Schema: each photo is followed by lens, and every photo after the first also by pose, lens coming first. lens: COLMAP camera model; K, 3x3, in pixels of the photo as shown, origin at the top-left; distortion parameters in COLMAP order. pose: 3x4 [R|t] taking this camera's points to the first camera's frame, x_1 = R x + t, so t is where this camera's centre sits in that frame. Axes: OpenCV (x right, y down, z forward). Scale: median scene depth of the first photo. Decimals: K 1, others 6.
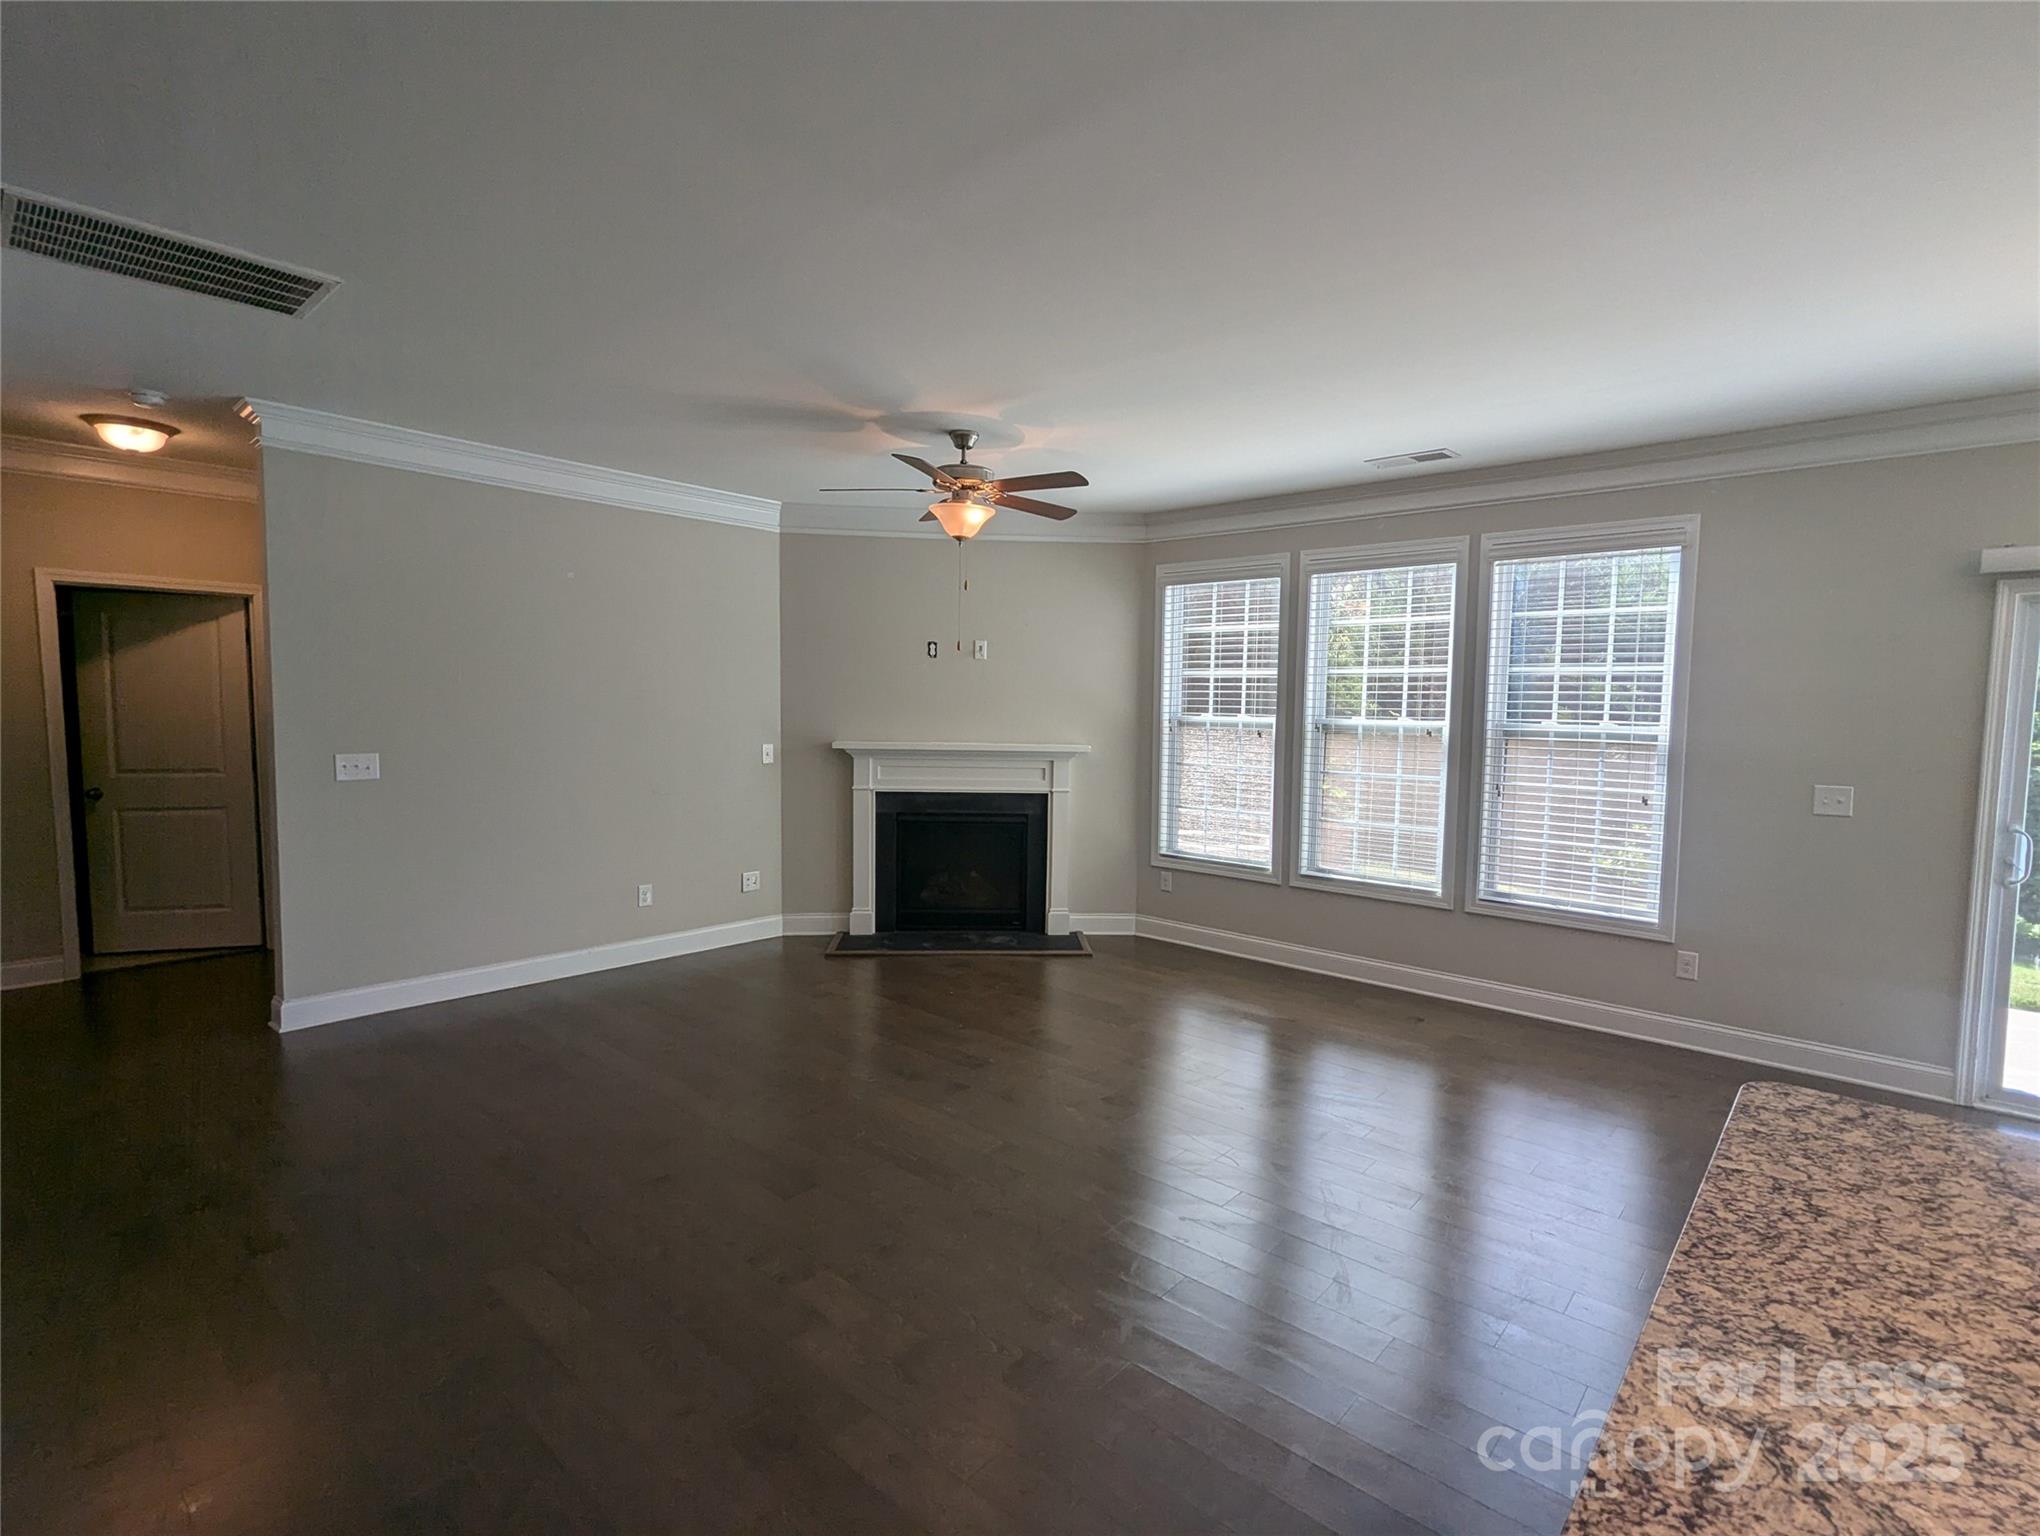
lens RADIAL K [[976.0, 0, 1029.1], [0, 976.0, 777.5], [0, 0, 1]] dist [0.004968, 0.000613]
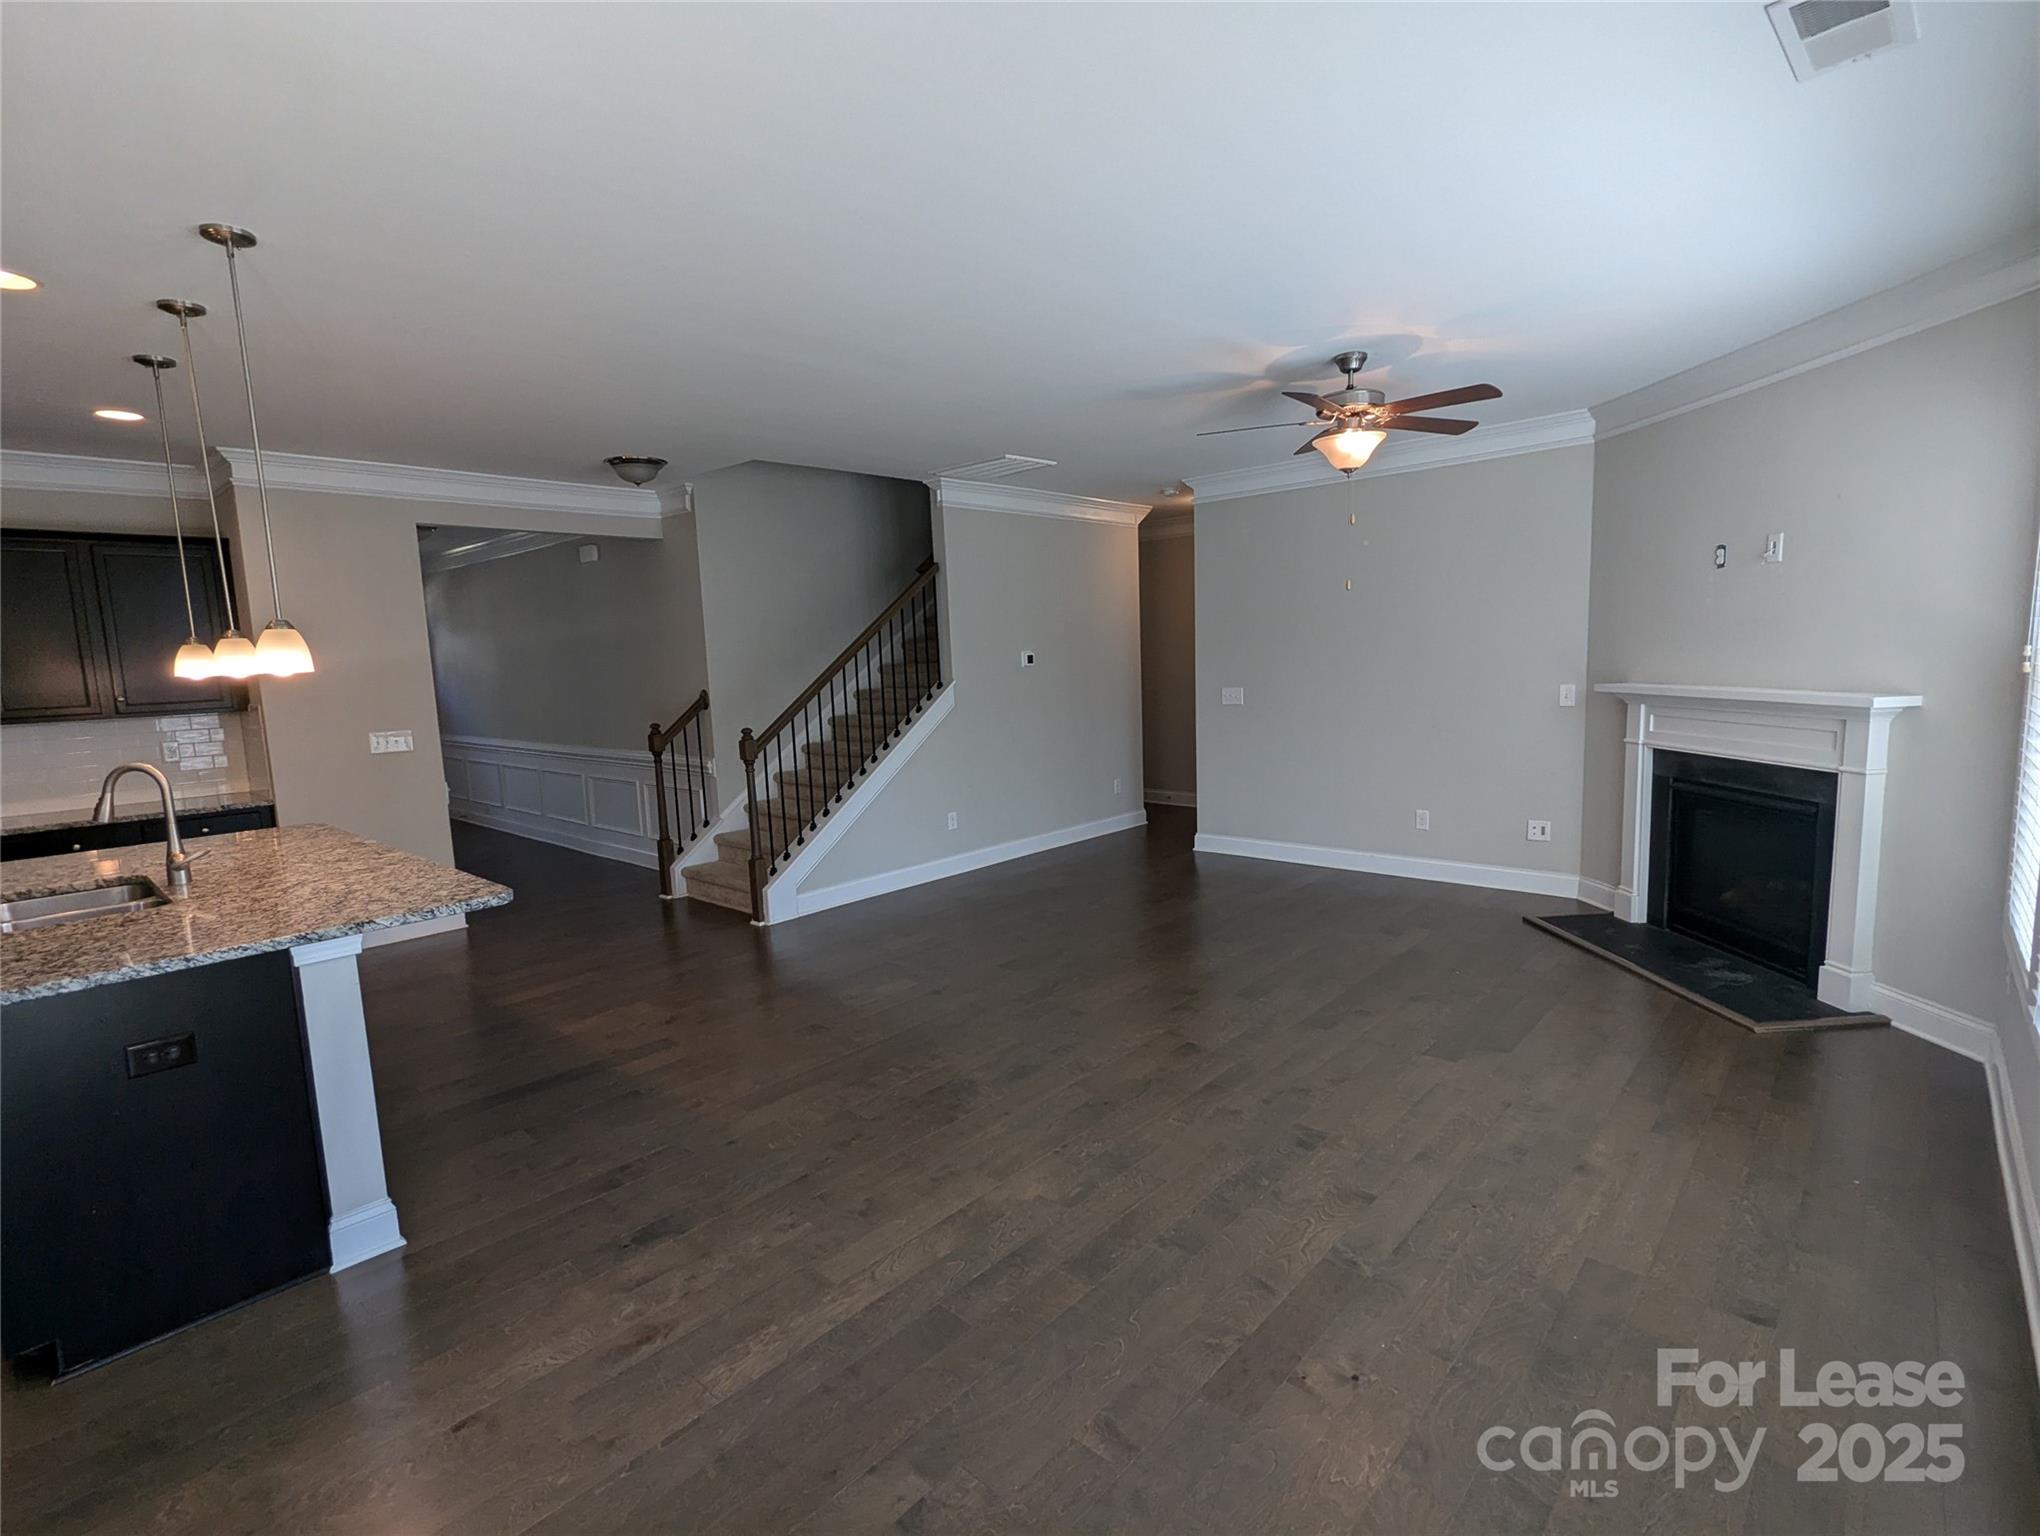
lens RADIAL K [[976.0, 0, 1035.2], [0, 976.0, 775.1], [0, 0, 1]] dist [0.004968, 0.000613]
pose [[-0.008258, 0.106104, -0.994321, 0.637401], [-0.036674, 0.993654, 0.106337, -0.028941], [0.999293, 0.037344, -0.004315, 0.505139]]
